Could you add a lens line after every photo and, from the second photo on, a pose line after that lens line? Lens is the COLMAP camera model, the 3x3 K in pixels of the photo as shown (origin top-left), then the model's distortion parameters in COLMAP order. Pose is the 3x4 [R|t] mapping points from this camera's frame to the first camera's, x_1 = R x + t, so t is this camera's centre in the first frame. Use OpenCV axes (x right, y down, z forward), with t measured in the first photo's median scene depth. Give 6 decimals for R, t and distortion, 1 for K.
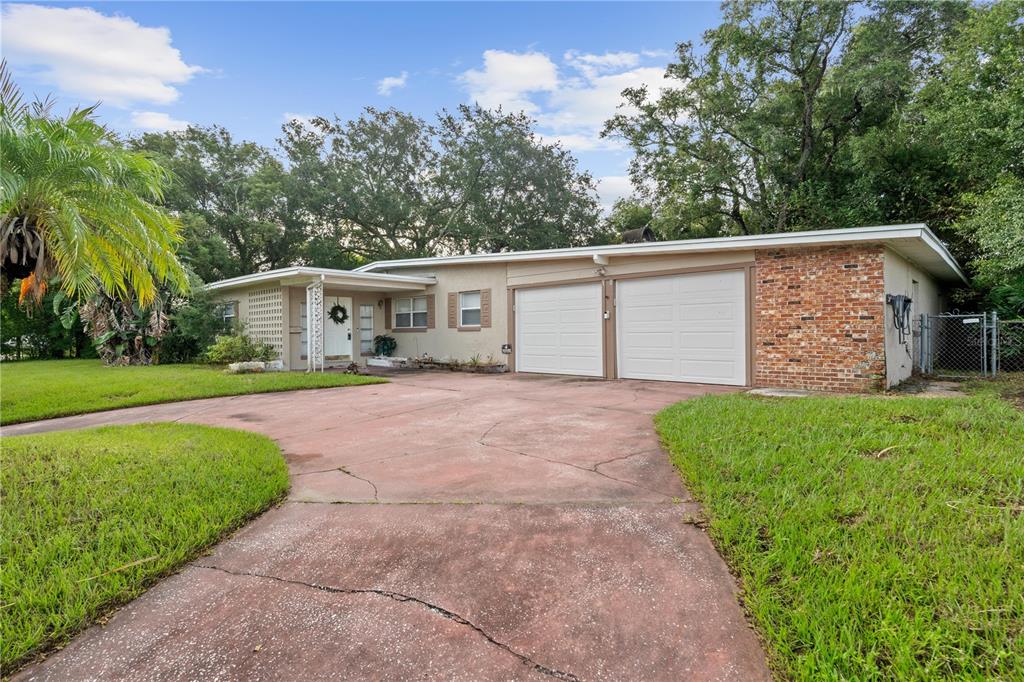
lens RADIAL K [[505.1, 0, 512.0], [0, 505.1, 341.0], [0, 0, 1]] dist [0.000319, 0.000223]
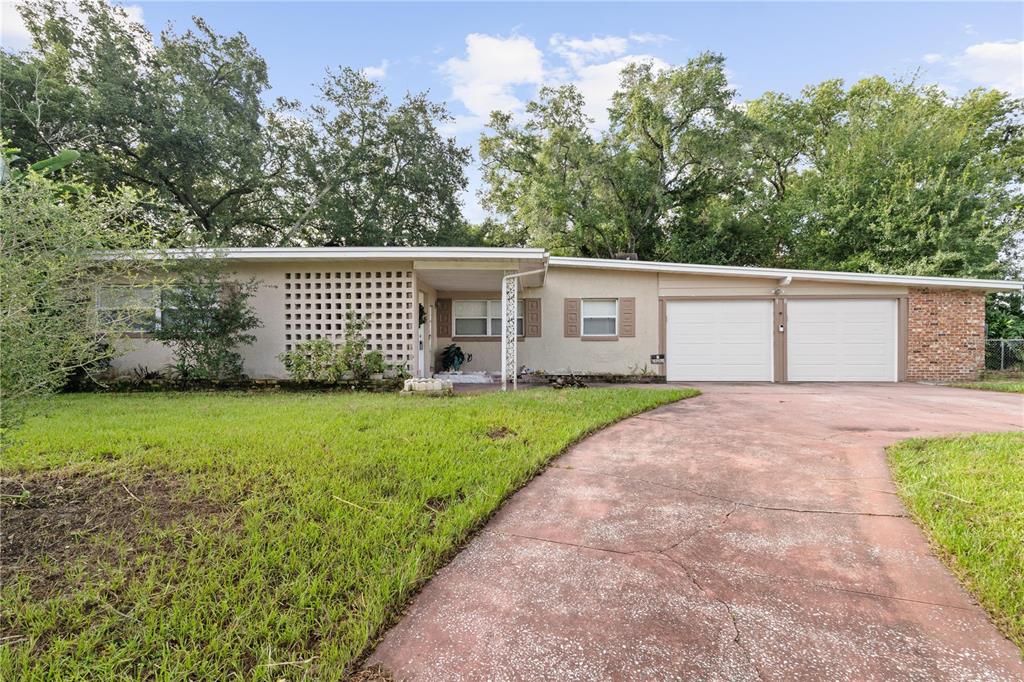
lens RADIAL K [[482.1, 0, 512.0], [0, 482.1, 341.0], [0, 0, 1]] dist [0.016554, -0.000317]
pose [[0.747108, 0.007325, 0.664662, -0.818929], [0.005515, 0.999837, -0.017218, -0.004591], [-0.664679, 0.016529, 0.746946, 0.455351]]
